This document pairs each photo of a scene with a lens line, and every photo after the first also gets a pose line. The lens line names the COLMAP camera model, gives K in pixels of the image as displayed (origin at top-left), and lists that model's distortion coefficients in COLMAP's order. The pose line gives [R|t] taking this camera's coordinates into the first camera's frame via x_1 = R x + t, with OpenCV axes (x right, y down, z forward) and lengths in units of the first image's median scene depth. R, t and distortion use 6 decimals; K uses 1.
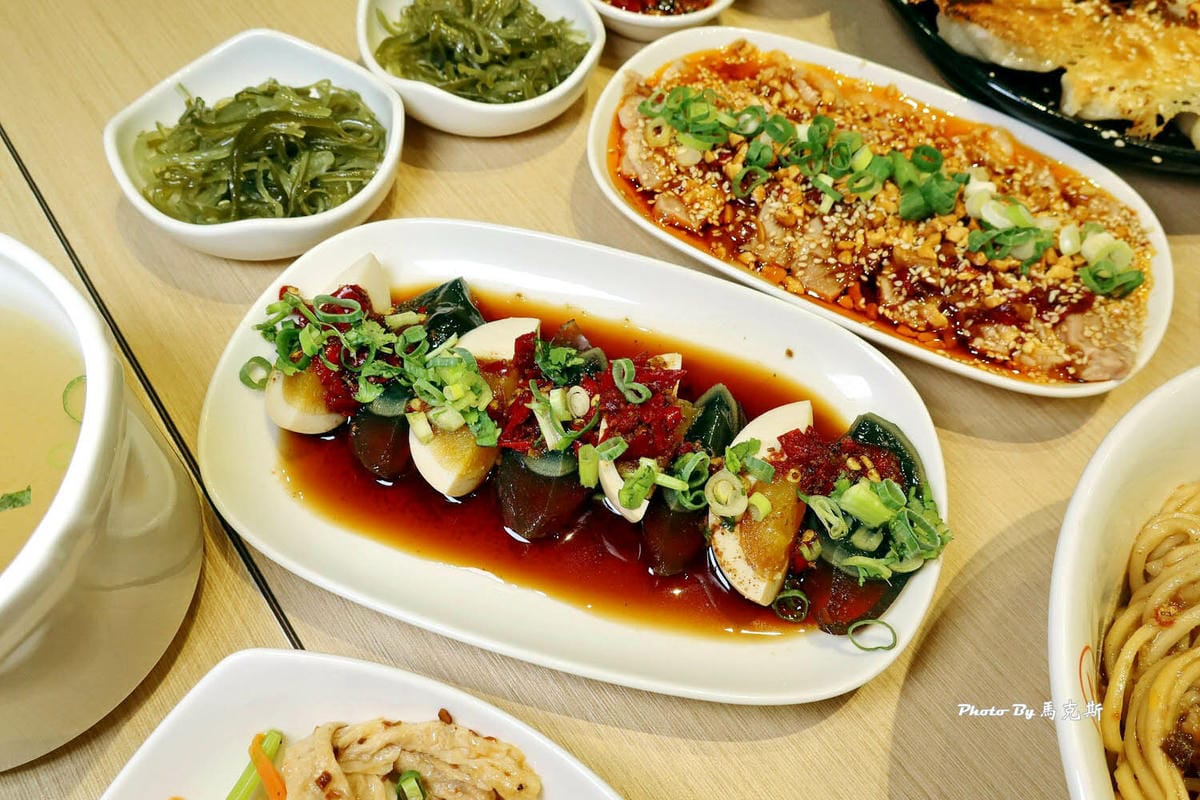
lens RADIAL K [[812.6, 0, 592.0], [0, 812.6, 393.3], [0, 0, 1]] dist [-0.027642, 0.002336]
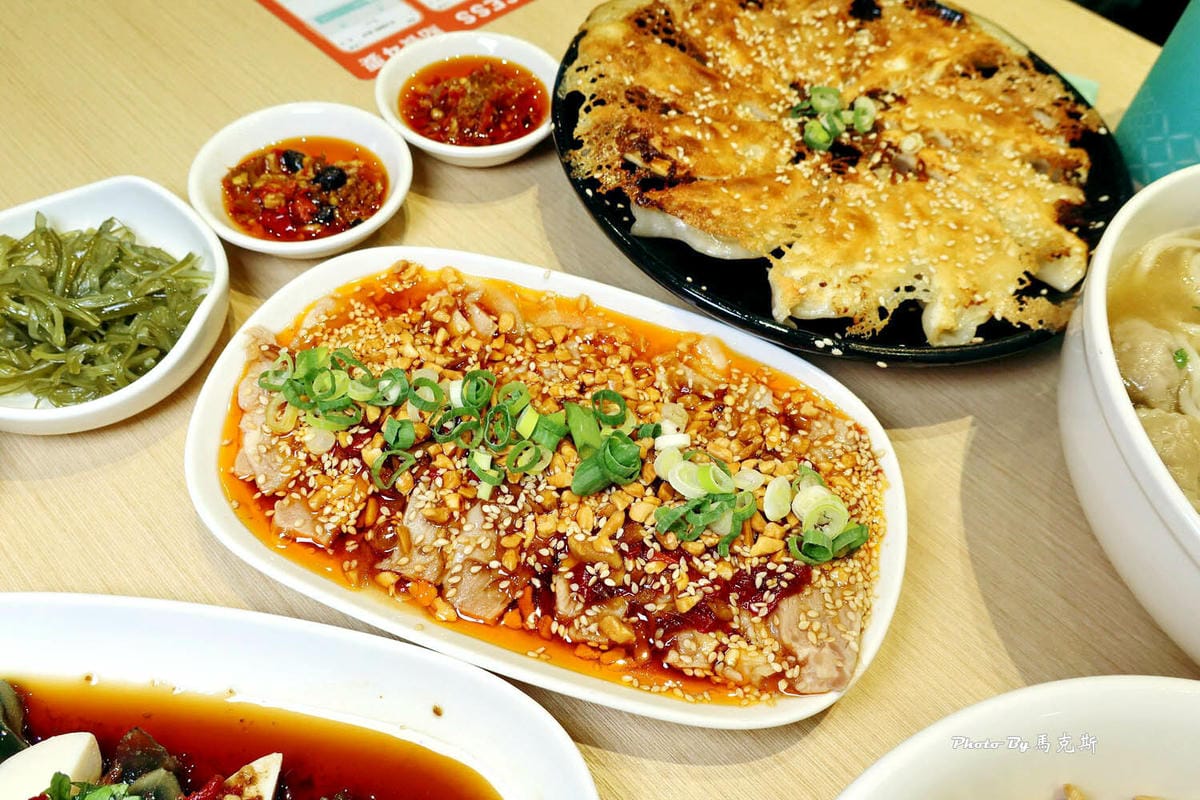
lens RADIAL K [[812.6, 0, 604.7], [0, 812.6, 391.1], [0, 0, 1]] dist [-0.027642, 0.002336]
pose [[0.987103, -0.129501, 0.094114, 0.334469], [0.133237, 0.990482, -0.034545, -0.278924], [-0.088744, 0.046639, 0.994962, 0.169121]]
